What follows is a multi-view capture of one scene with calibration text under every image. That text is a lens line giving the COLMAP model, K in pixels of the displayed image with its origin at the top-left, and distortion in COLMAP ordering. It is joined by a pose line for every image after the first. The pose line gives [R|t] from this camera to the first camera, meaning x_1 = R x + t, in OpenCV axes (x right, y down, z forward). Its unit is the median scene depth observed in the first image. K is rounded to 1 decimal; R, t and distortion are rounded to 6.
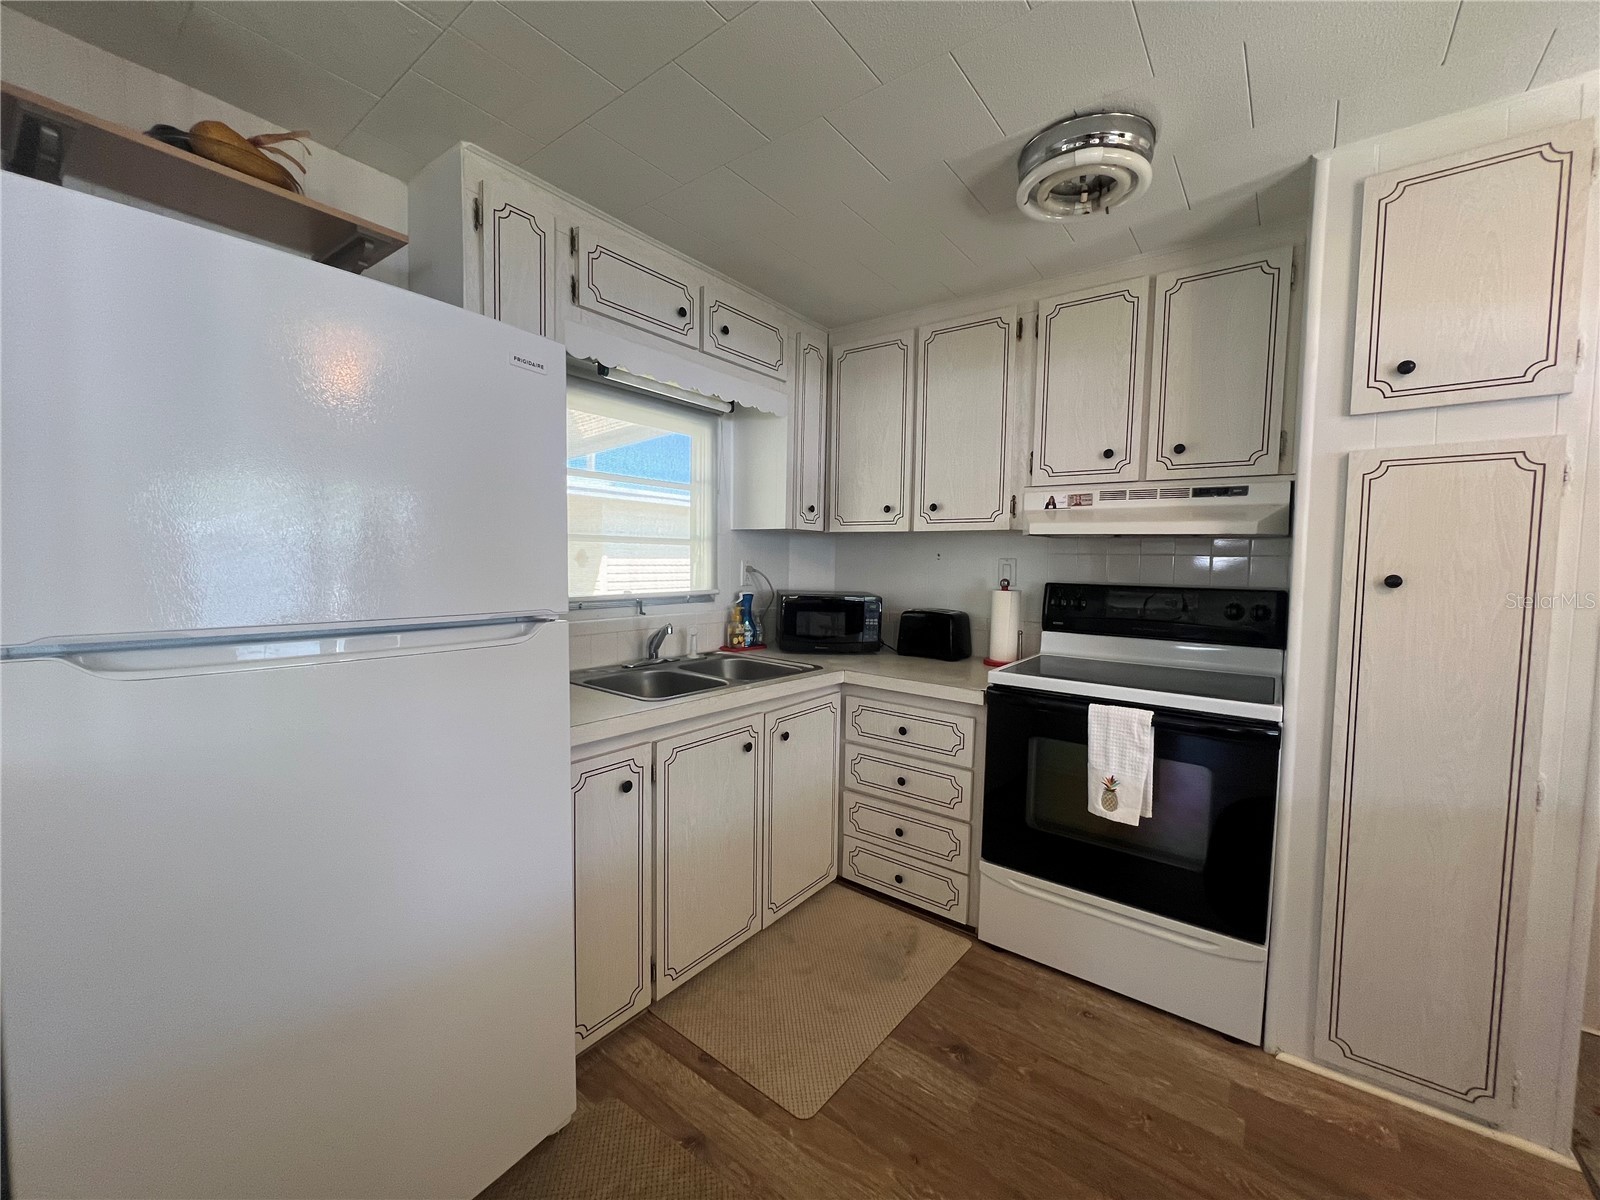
lens RADIAL K [[633.5, 0, 802.9], [0, 633.5, 598.7], [0, 0, 1]] dist [-0.002419, -0.000111]
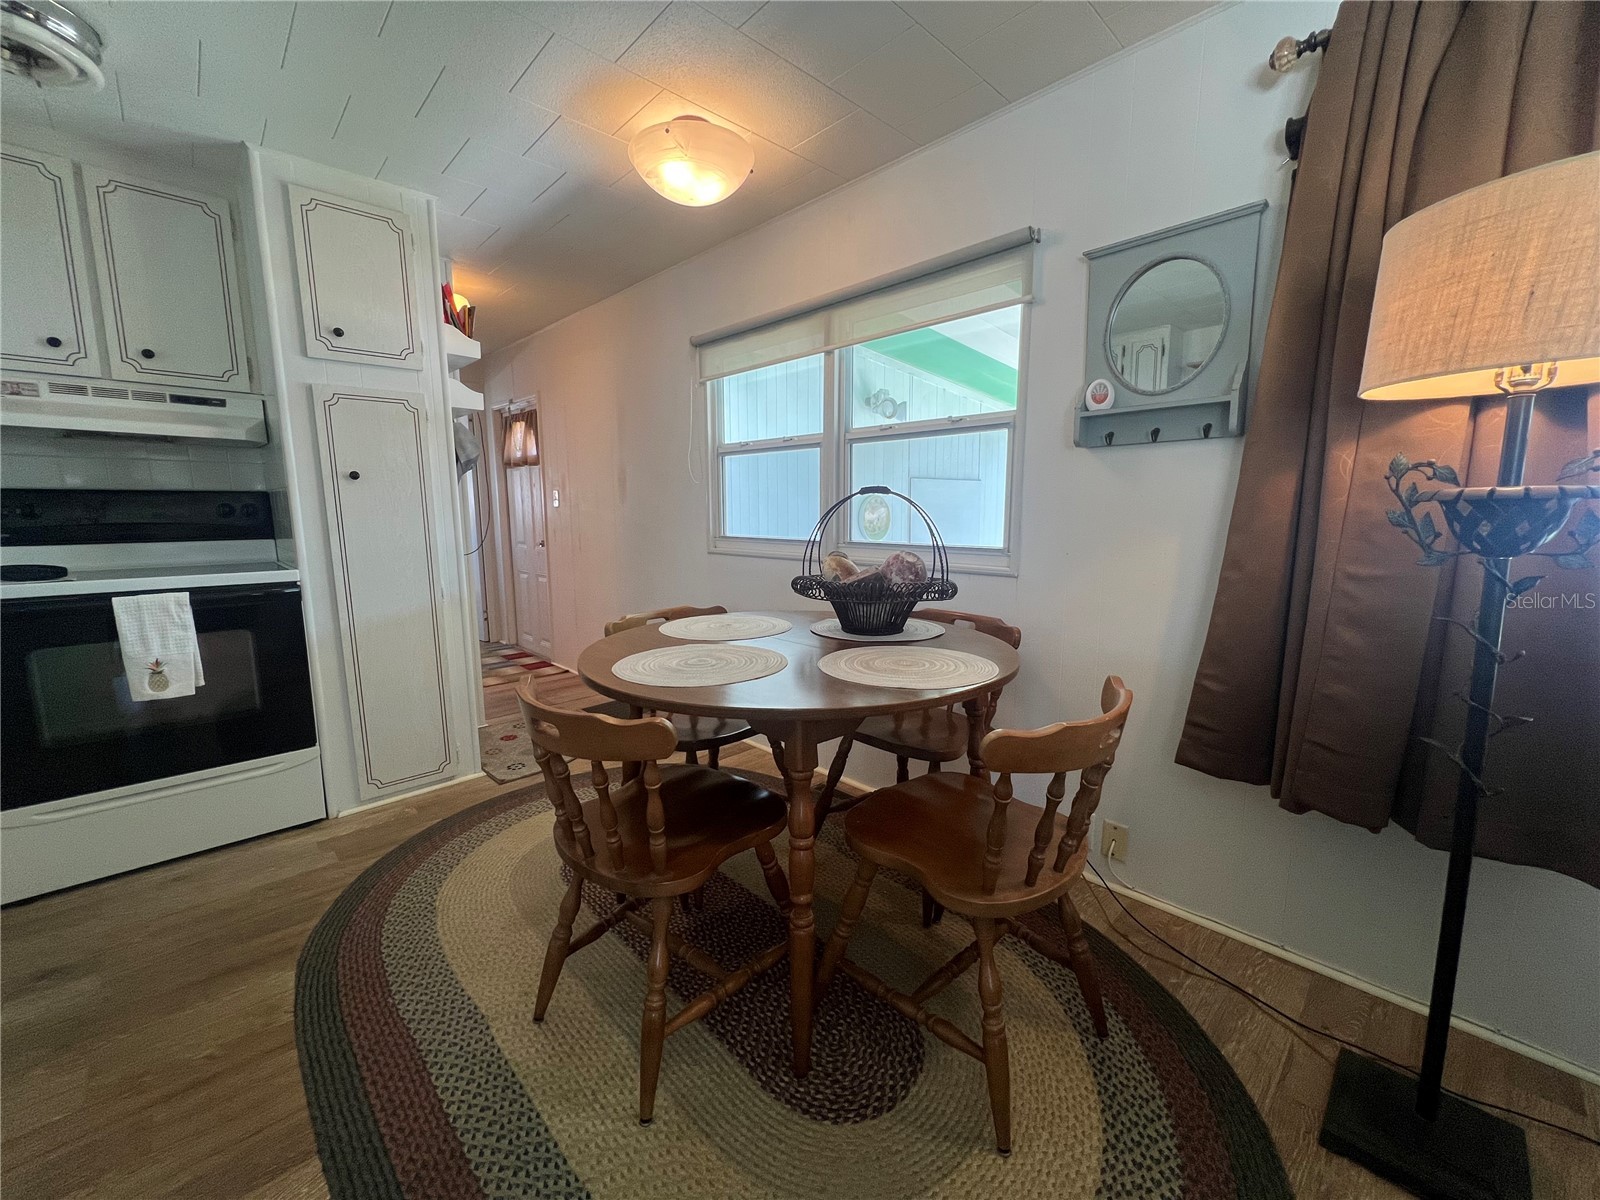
lens RADIAL K [[643.2, 0, 803.0], [0, 643.2, 600.5], [0, 0, 1]] dist [-0.001223, 0.000502]
pose [[0.146965, -0.158283, 0.976395, -0.400007], [0.068484, 0.986373, 0.149593, 0.094332], [-0.986768, 0.044882, 0.155803, -0.257270]]
